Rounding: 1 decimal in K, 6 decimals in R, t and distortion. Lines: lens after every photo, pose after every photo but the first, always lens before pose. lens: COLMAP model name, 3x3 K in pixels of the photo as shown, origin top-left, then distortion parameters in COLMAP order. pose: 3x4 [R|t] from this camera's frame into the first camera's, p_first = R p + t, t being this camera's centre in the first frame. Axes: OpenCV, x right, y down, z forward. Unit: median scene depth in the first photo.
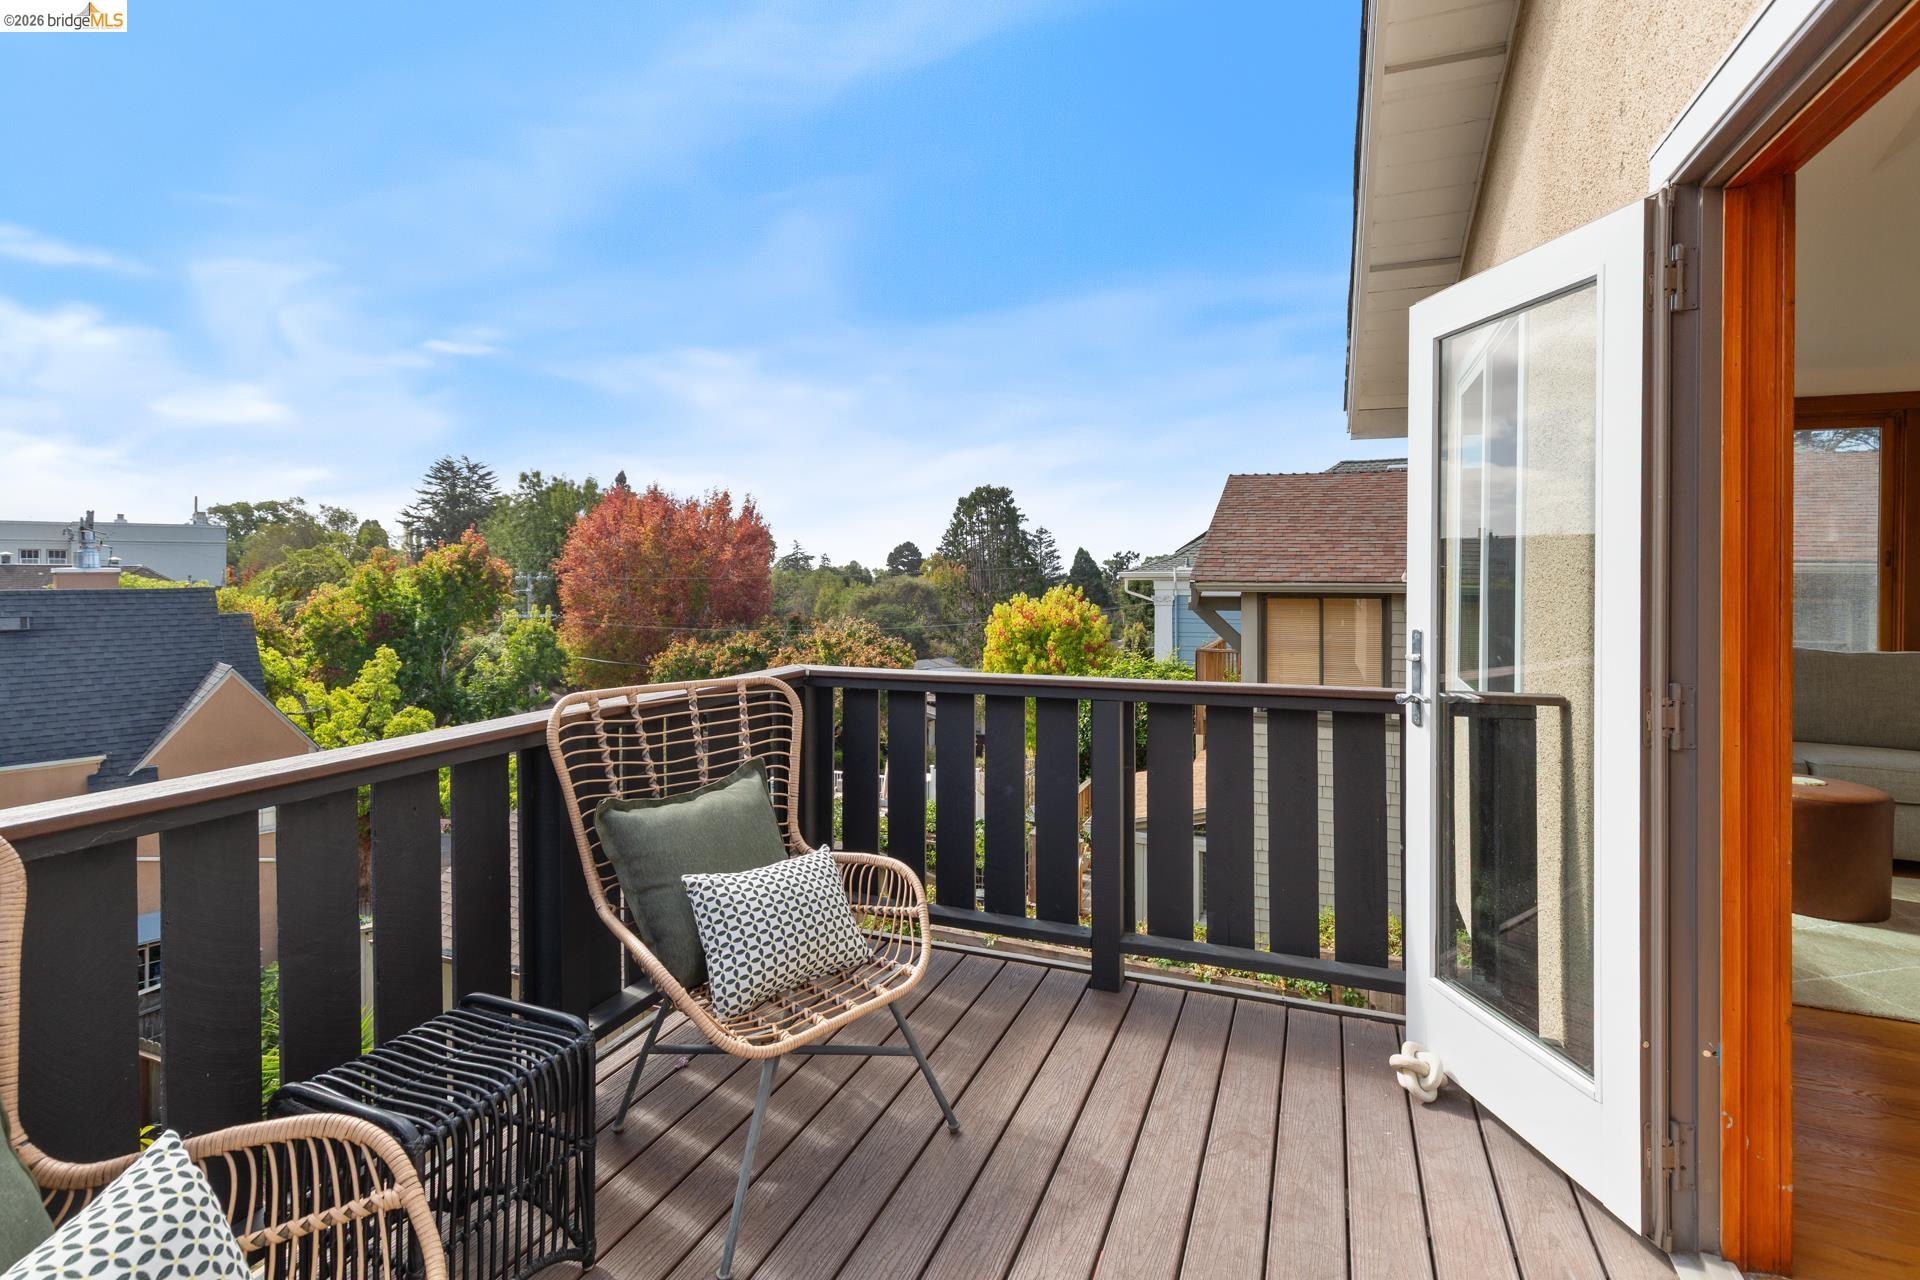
lens RADIAL K [[920.1, 0, 938.1], [0, 920.1, 578.8], [0, 0, 1]] dist [-0.001107, 0.000194]
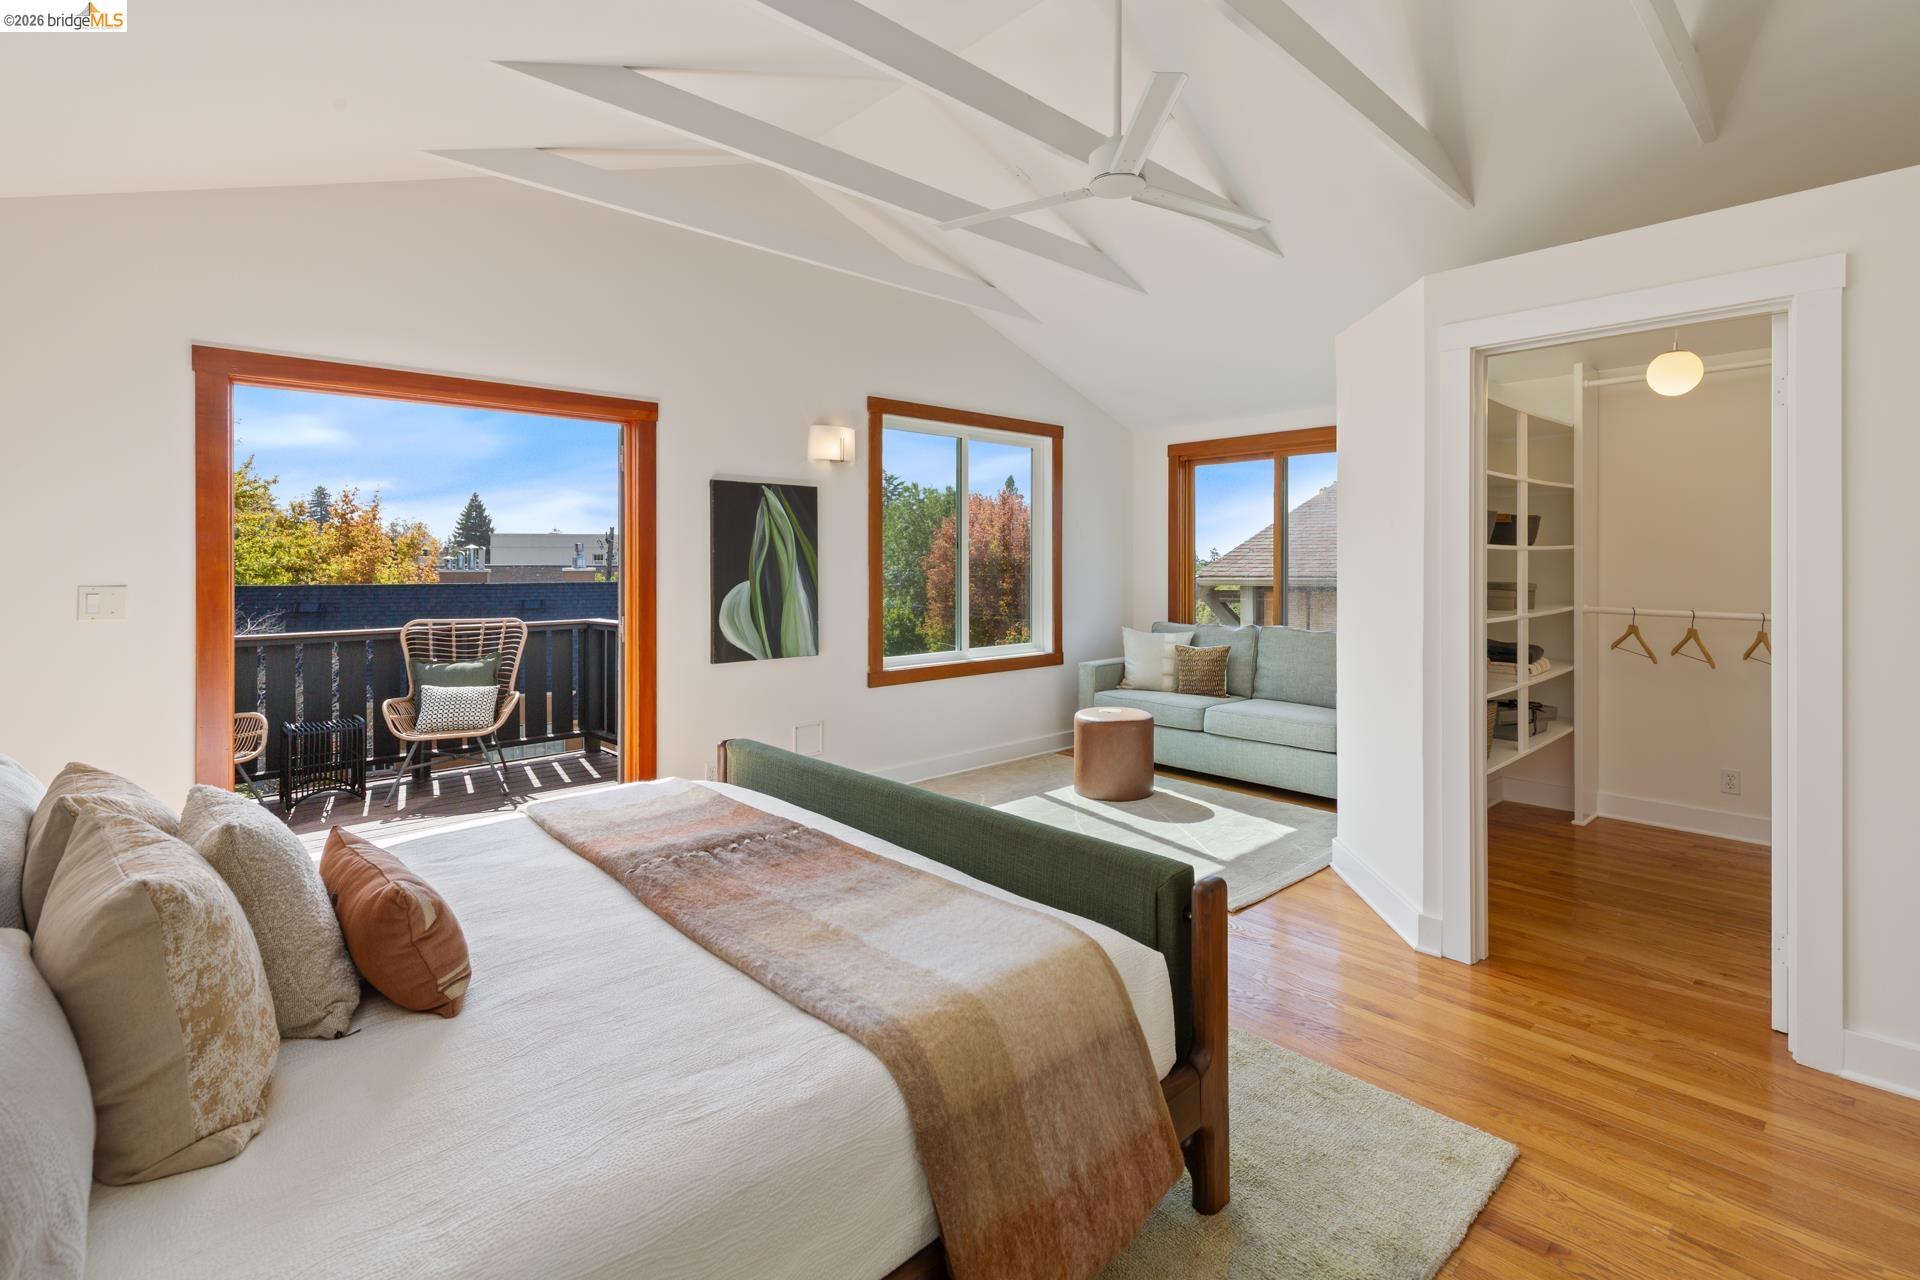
lens RADIAL K [[920.1, 0, 958.0], [0, 920.1, 573.3], [0, 0, 1]] dist [-0.001107, 0.000194]
pose [[0.906307, -0.003492, -0.422605, 0.118073], [0.003593, 0.999993, -0.000557, -0.000312], [0.422604, -0.001014, 0.906314, -0.041358]]
